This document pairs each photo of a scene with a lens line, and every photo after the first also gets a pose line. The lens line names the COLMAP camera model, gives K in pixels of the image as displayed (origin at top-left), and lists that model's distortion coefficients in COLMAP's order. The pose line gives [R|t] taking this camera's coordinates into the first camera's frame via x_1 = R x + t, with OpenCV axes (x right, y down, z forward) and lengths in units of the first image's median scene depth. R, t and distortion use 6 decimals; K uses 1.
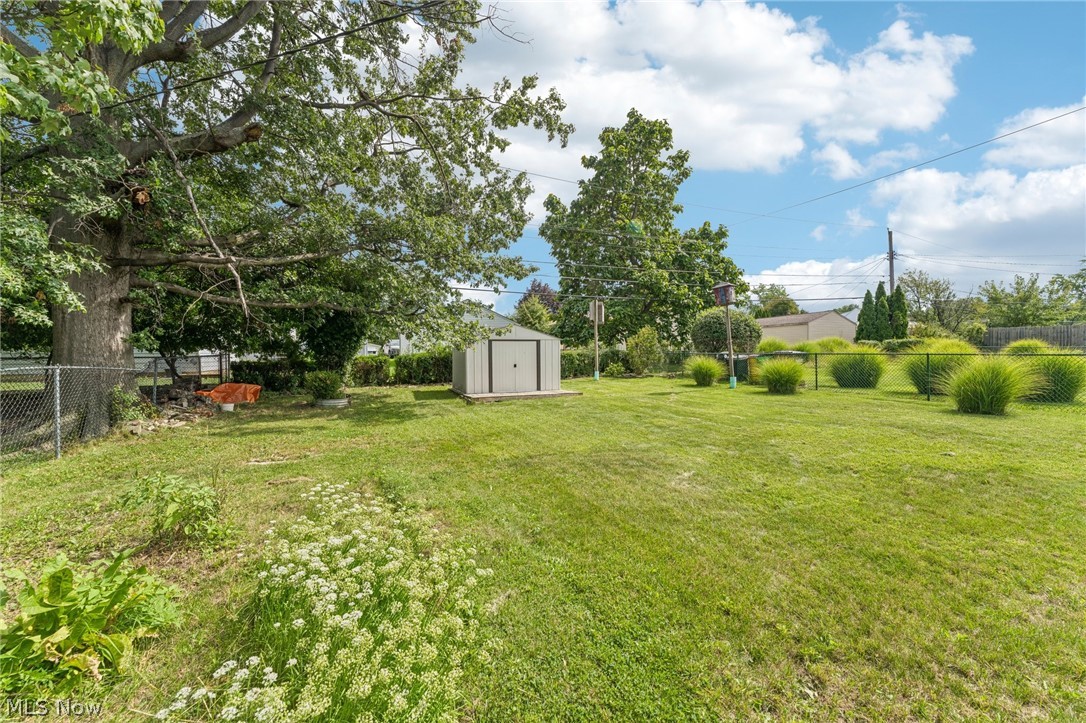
lens RADIAL K [[433.5, 0, 540.3], [0, 433.5, 359.7], [0, 0, 1]] dist [-0.001754, -0.000228]
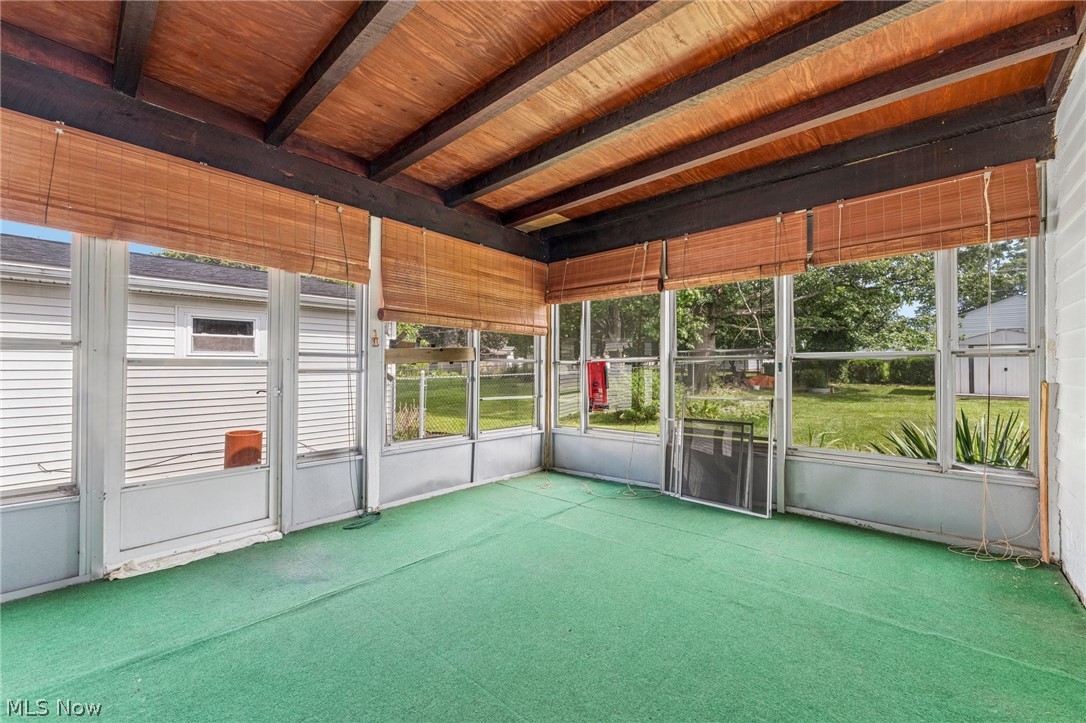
lens RADIAL K [[433.5, 0, 541.1], [0, 433.5, 361.9], [0, 0, 1]] dist [-0.001754, -0.000228]
pose [[0.429171, 0.010392, -0.903163, 0.469850], [-0.011430, 0.999916, 0.006075, 0.002314], [0.903151, 0.007716, 0.429254, -0.525558]]
